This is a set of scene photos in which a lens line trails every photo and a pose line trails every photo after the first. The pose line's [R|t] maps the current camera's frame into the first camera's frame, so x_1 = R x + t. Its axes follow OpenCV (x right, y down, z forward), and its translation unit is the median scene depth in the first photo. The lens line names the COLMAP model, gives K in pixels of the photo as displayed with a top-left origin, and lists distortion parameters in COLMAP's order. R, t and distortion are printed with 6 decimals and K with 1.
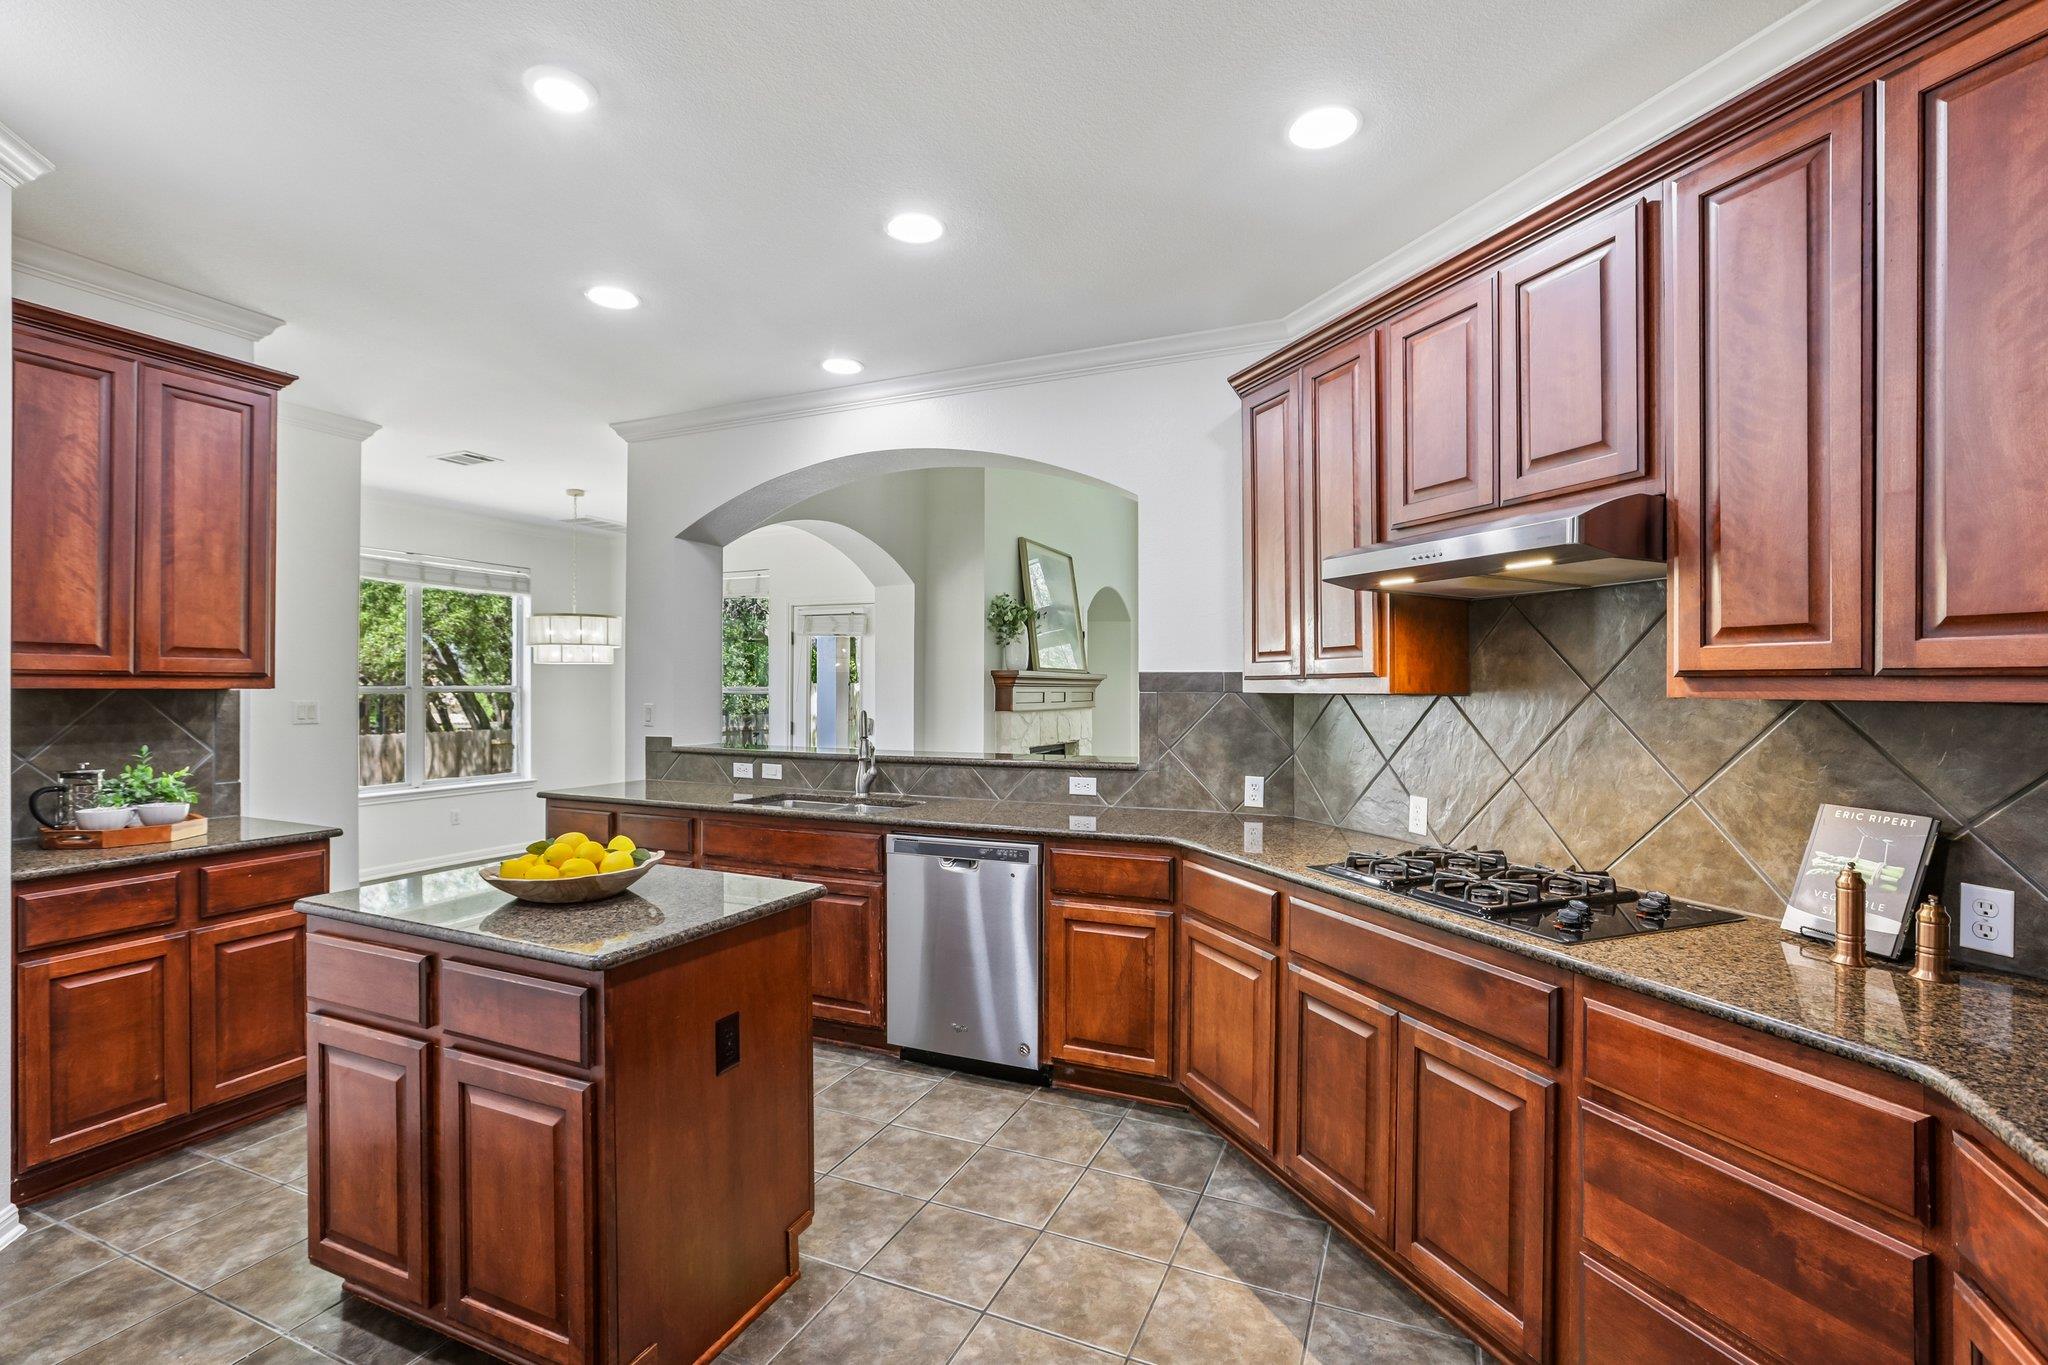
lens RADIAL K [[924.1, 0, 1032.3], [0, 924.1, 676.6], [0, 0, 1]] dist [-0.019110, 0.007809]
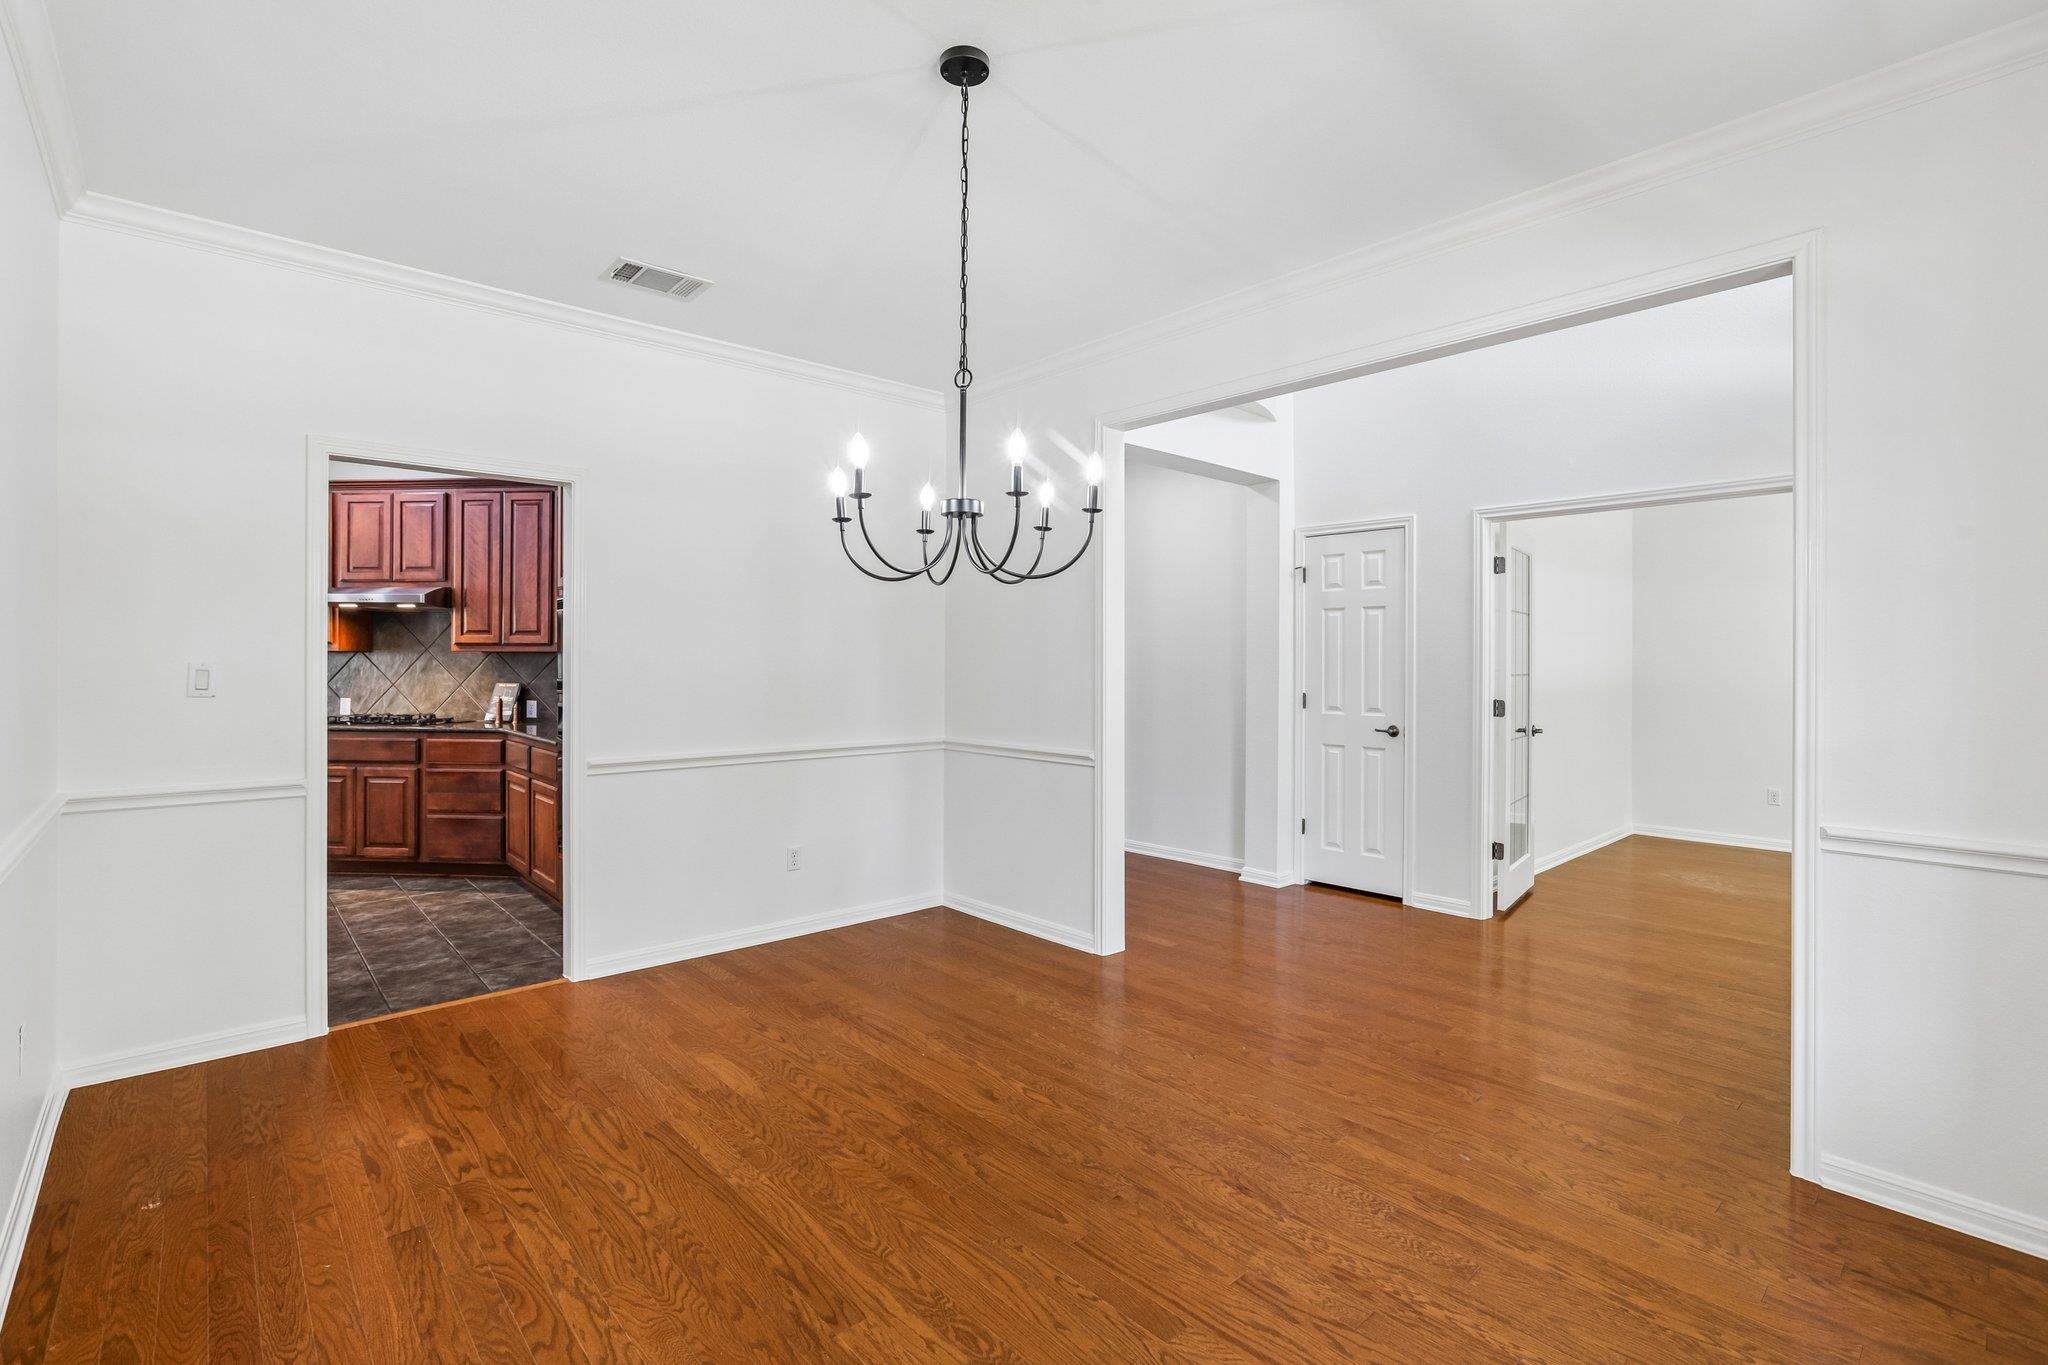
lens RADIAL K [[924.1, 0, 1005.5], [0, 924.1, 655.2], [0, 0, 1]] dist [-0.019110, 0.007809]
pose [[0.429262, -0.001073, 0.903179, -1.337018], [-0.005747, 0.999976, 0.003919, 0.012366], [-0.903162, -0.006873, 0.429245, -2.065976]]
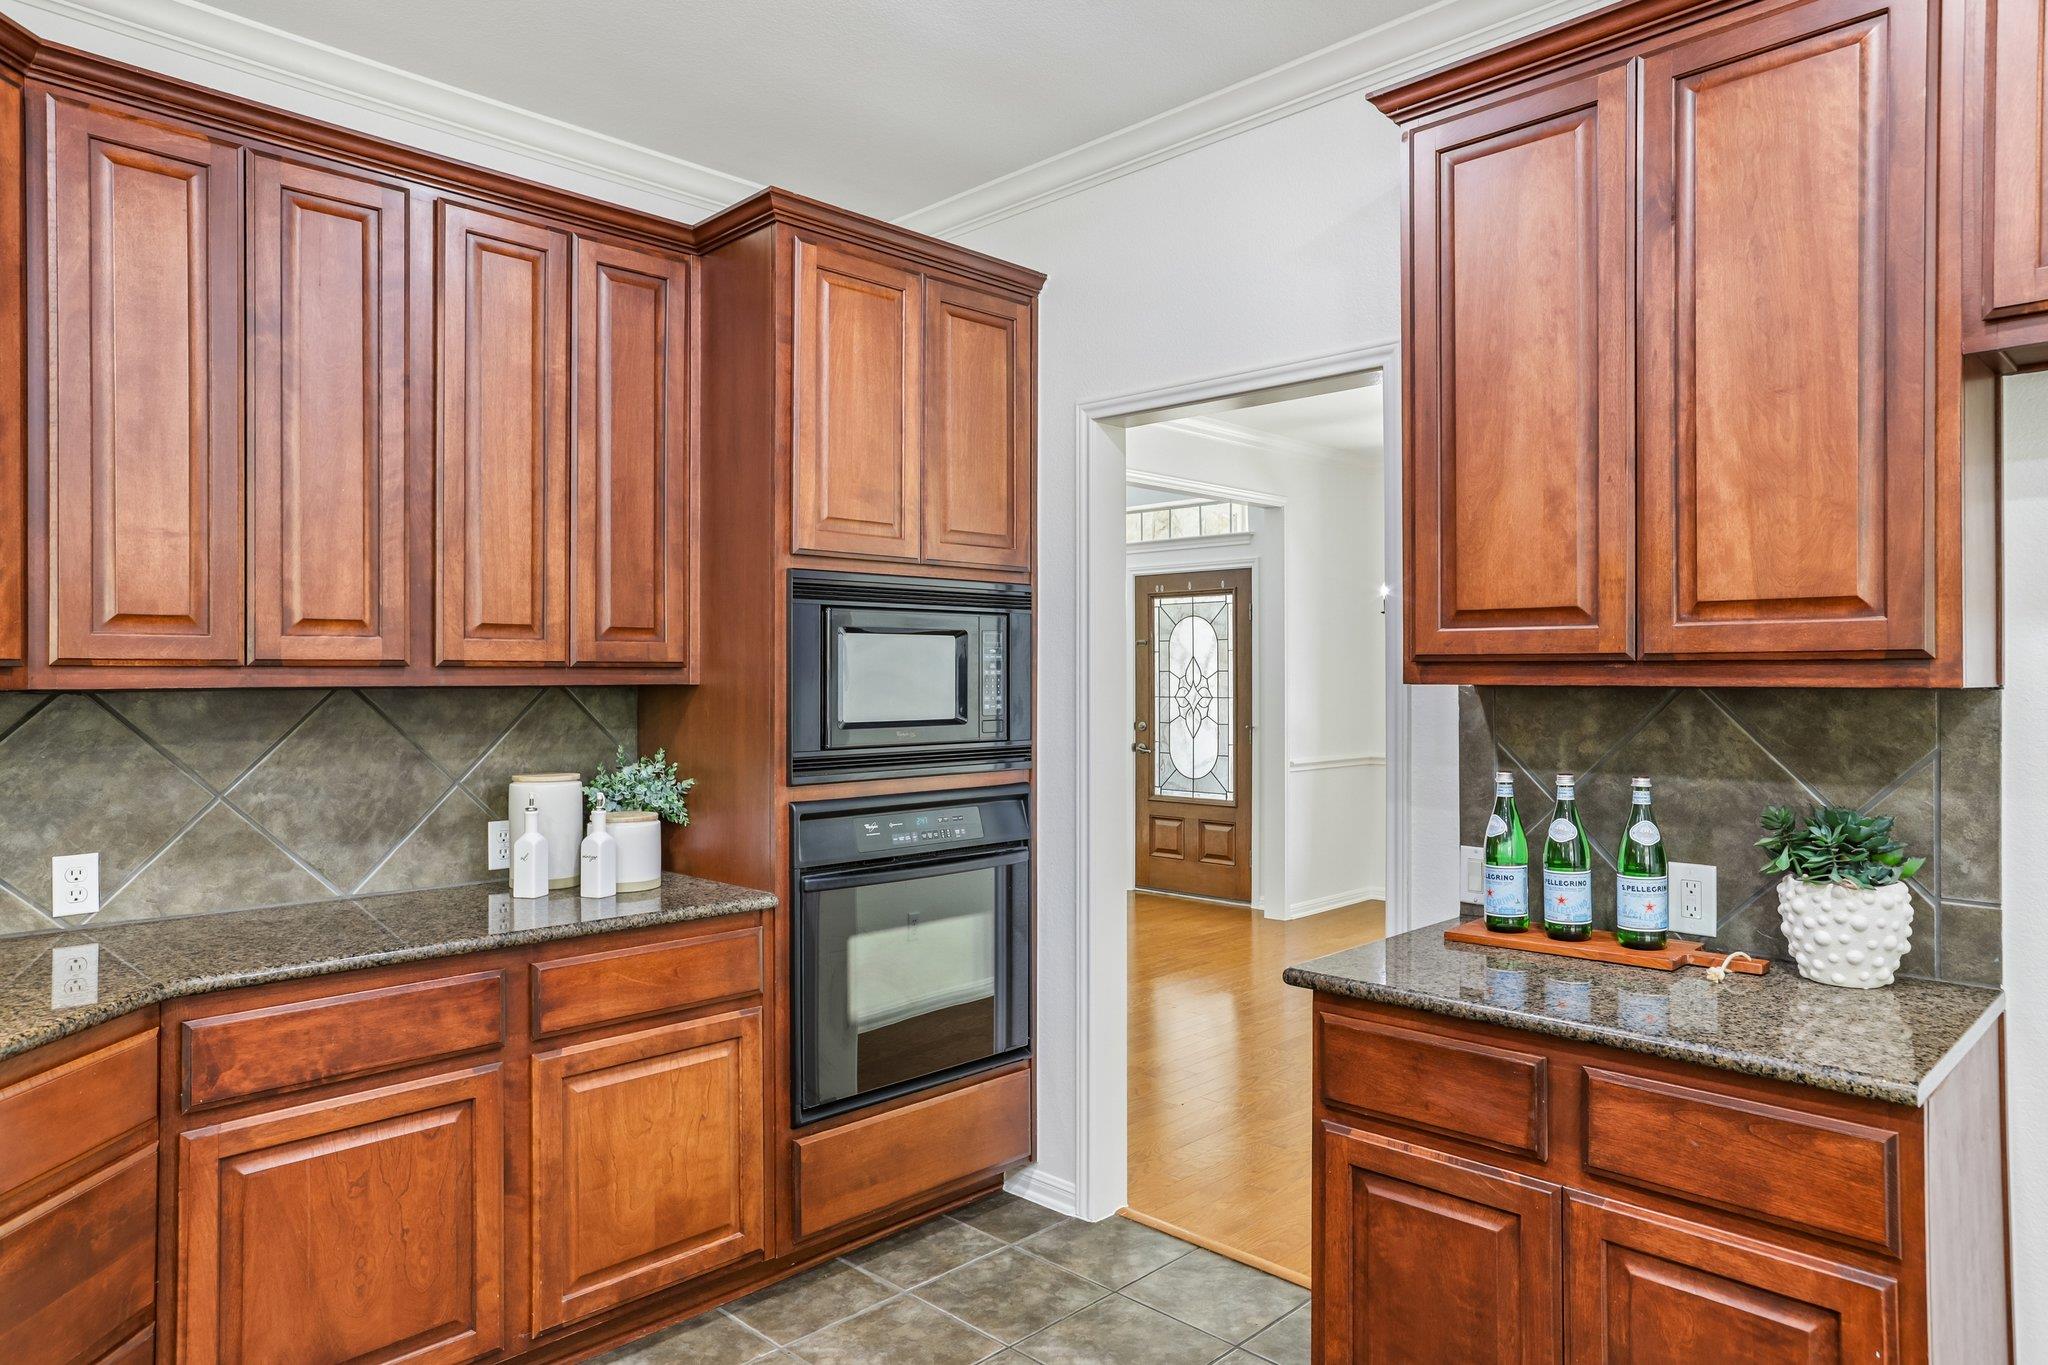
lens RADIAL K [[1263.5, 0, 1032.0], [0, 1263.5, 672.6], [0, 0, 1]] dist [-0.002121, 0.012660]
pose [[-0.932912, 0.004324, 0.360078, -0.443199], [-0.000505, 0.999911, -0.013316, 0.018814], [-0.360104, -0.012605, -0.932827, 1.358686]]
